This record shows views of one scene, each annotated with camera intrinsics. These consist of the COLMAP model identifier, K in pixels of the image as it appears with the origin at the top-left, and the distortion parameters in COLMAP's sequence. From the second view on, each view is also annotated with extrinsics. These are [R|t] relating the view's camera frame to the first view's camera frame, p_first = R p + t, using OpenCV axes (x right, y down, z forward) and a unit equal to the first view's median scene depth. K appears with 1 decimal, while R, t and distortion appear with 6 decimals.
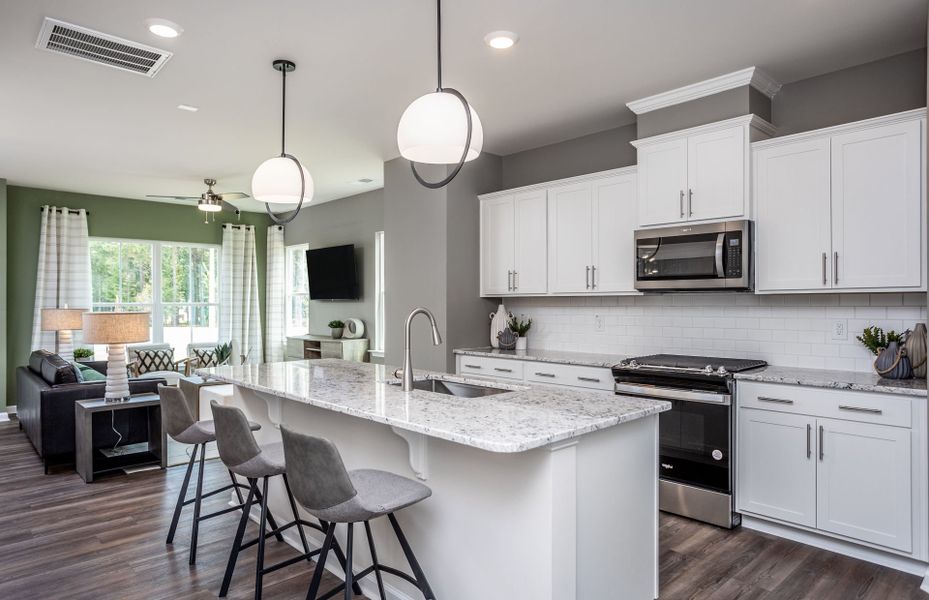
lens RADIAL K [[589.6, 0, 461.3], [0, 589.6, 315.4], [0, 0, 1]] dist [0.001341, 0.001087]
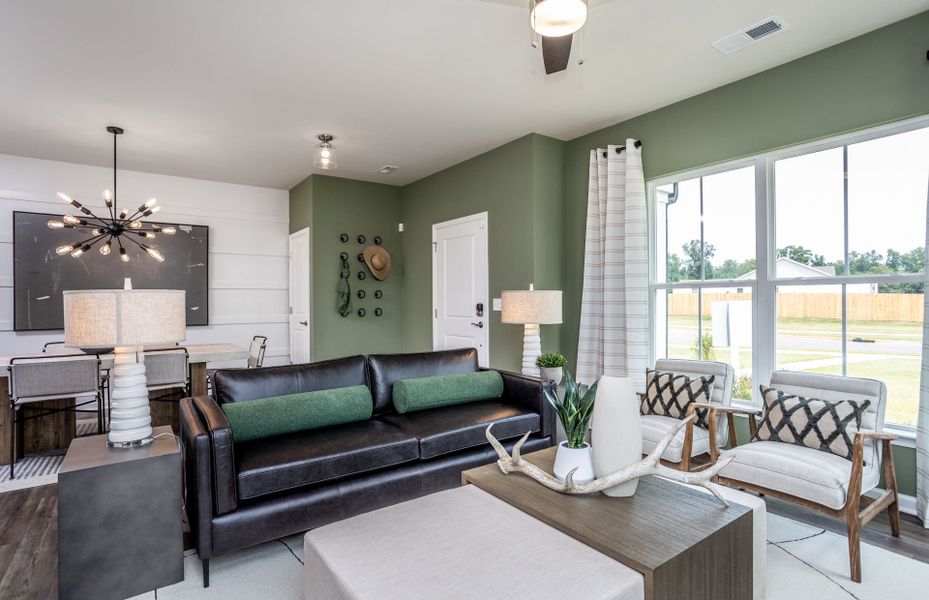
lens RADIAL K [[469.8, 0, 464.5], [0, 469.8, 300.0], [0, 0, 1]] dist [-0.035803, 0.019698]
pose [[-0.101797, 0.002477, -0.994802, -0.108741], [-0.011420, 0.999928, 0.003659, -0.002609], [0.994740, 0.011733, -0.101761, 0.861998]]
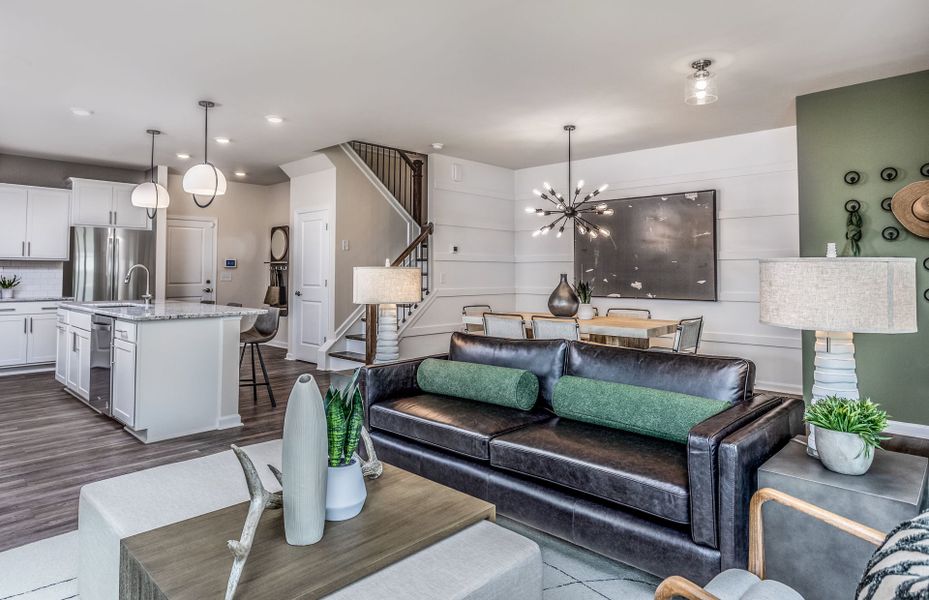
lens RADIAL K [[544.6, 0, 451.7], [0, 544.6, 257.2], [0, 0, 1]] dist [0.005233, 0.000707]
pose [[-0.997606, -0.001796, -0.069132, -0.389964], [-0.001093, 0.999947, -0.010205, -0.009308], [0.069147, -0.010105, -0.997555, 1.127246]]
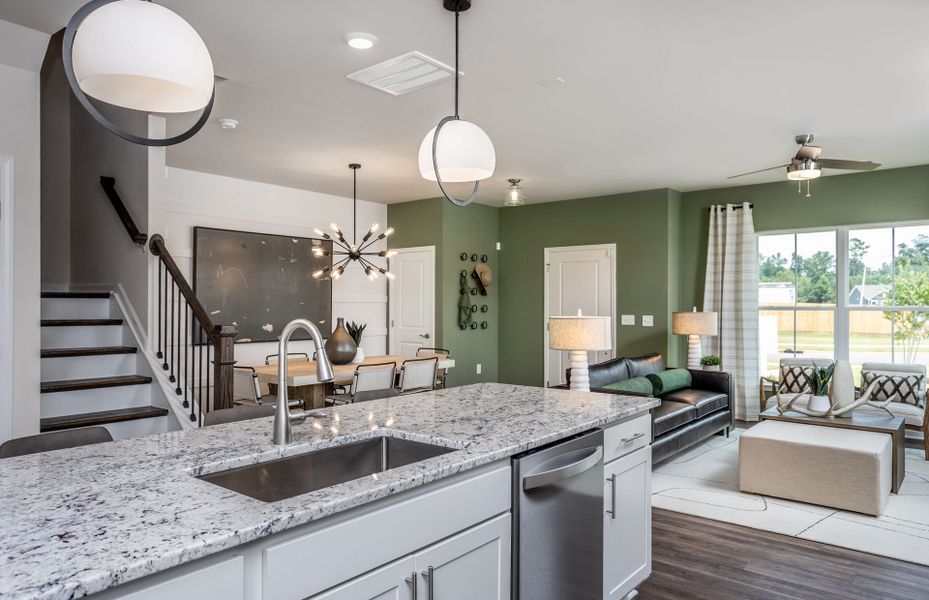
lens RADIAL K [[618.7, 0, 464.5], [0, 618.7, 300.0], [0, 0, 1]] dist [-0.000018, 0.004362]
pose [[0.157479, -0.004402, -0.987513, 0.225674], [-0.019924, 0.999772, -0.007634, -0.014181], [0.987321, 0.020878, 0.157356, 0.420935]]
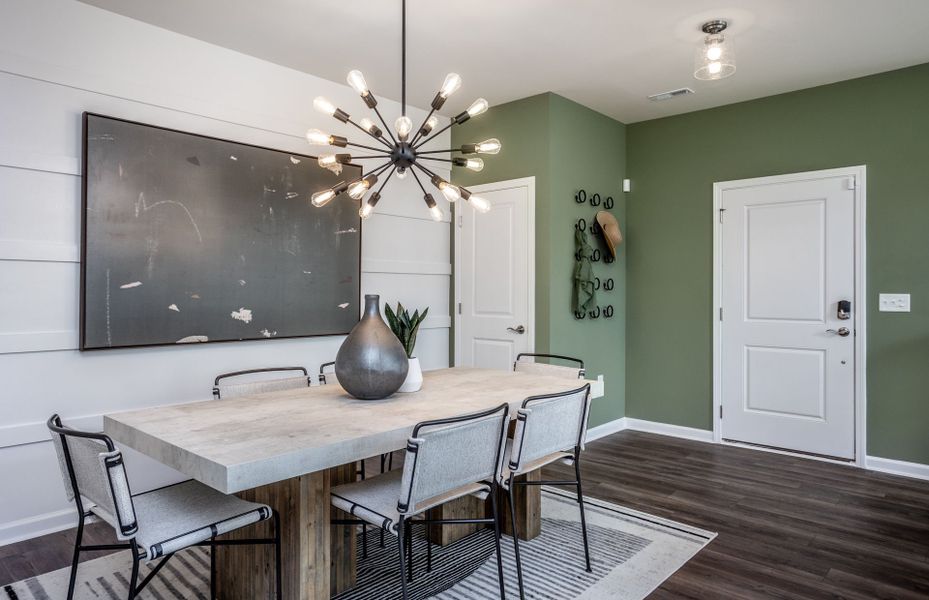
lens RADIAL K [[591.6, 0, 466.6], [0, 591.6, 285.4], [0, 0, 1]] dist [-0.005391, 0.000016]
pose [[0.104218, -0.008179, -0.994521, -0.243715], [-0.020364, 0.999739, -0.010356, 0.003250], [0.994346, 0.021332, 0.104025, 0.407508]]
